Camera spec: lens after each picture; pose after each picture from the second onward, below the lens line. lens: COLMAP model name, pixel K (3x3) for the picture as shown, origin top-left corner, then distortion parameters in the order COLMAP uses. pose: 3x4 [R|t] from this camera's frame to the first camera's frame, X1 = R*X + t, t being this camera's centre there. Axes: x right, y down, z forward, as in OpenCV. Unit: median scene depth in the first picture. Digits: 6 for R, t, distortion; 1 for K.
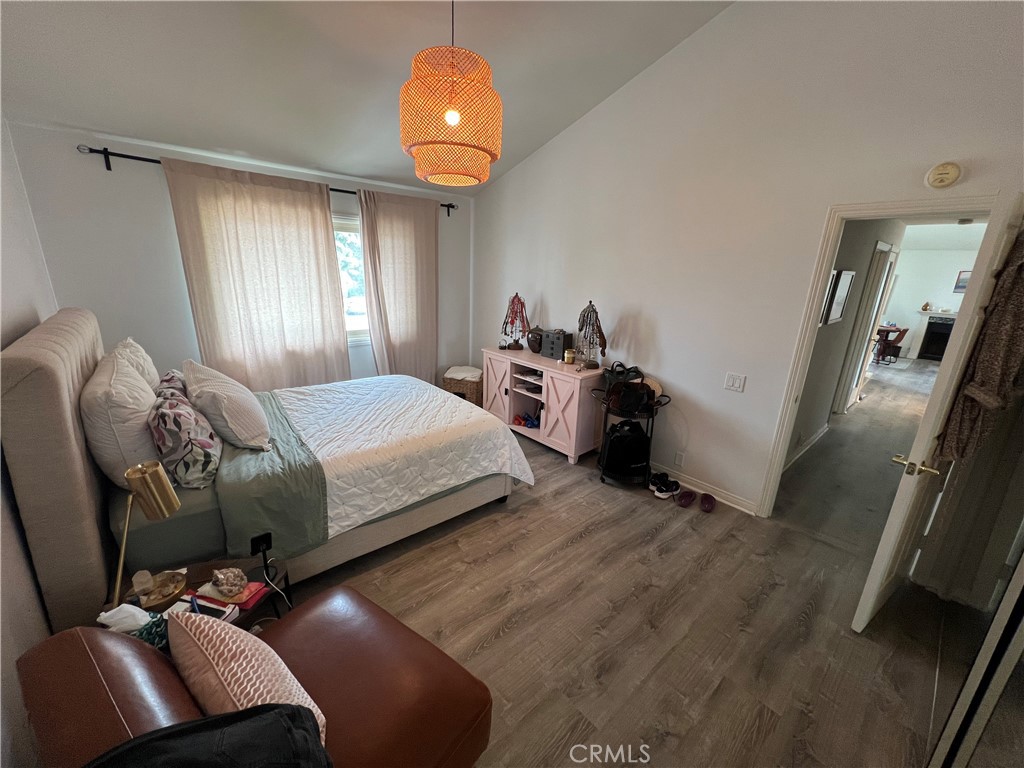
lens RADIAL K [[407.9, 0, 512.0], [0, 407.9, 384.0], [0, 0, 1]] dist [0.000558, 0.000091]
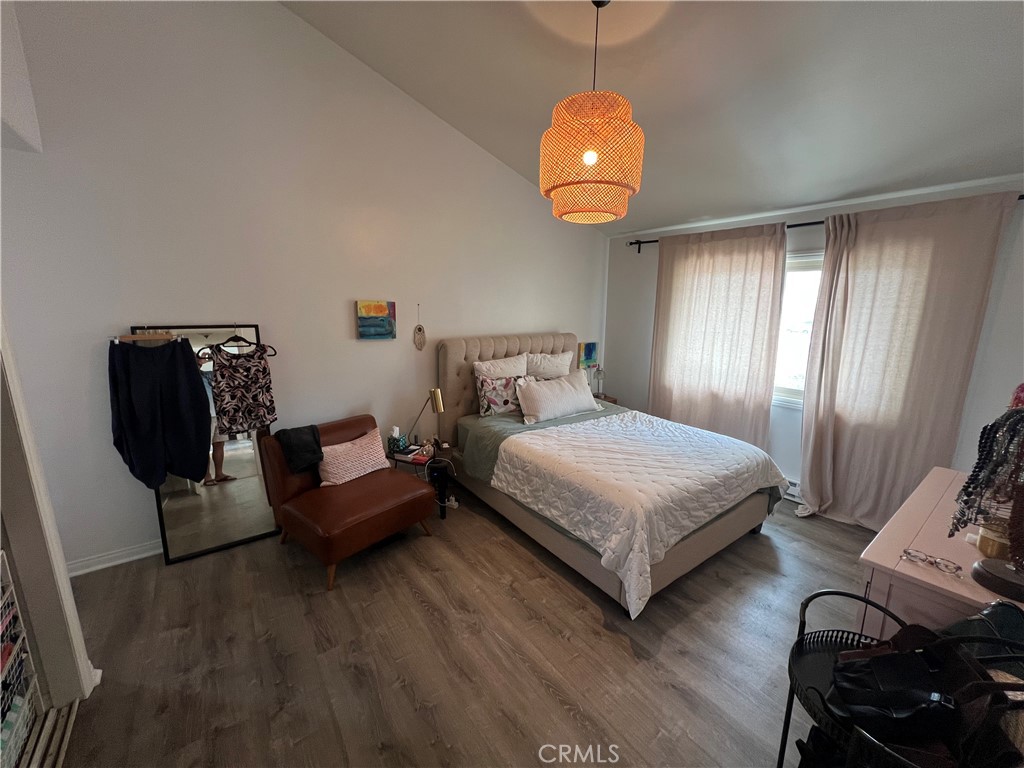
lens RADIAL K [[407.9, 0, 512.0], [0, 407.9, 384.0], [0, 0, 1]] dist [0.000558, 0.000091]
pose [[-0.079818, 0.157357, -0.984311, 0.713430], [-0.291543, 0.940597, 0.174010, -0.187027], [0.953222, 0.300858, -0.029200, 0.763289]]
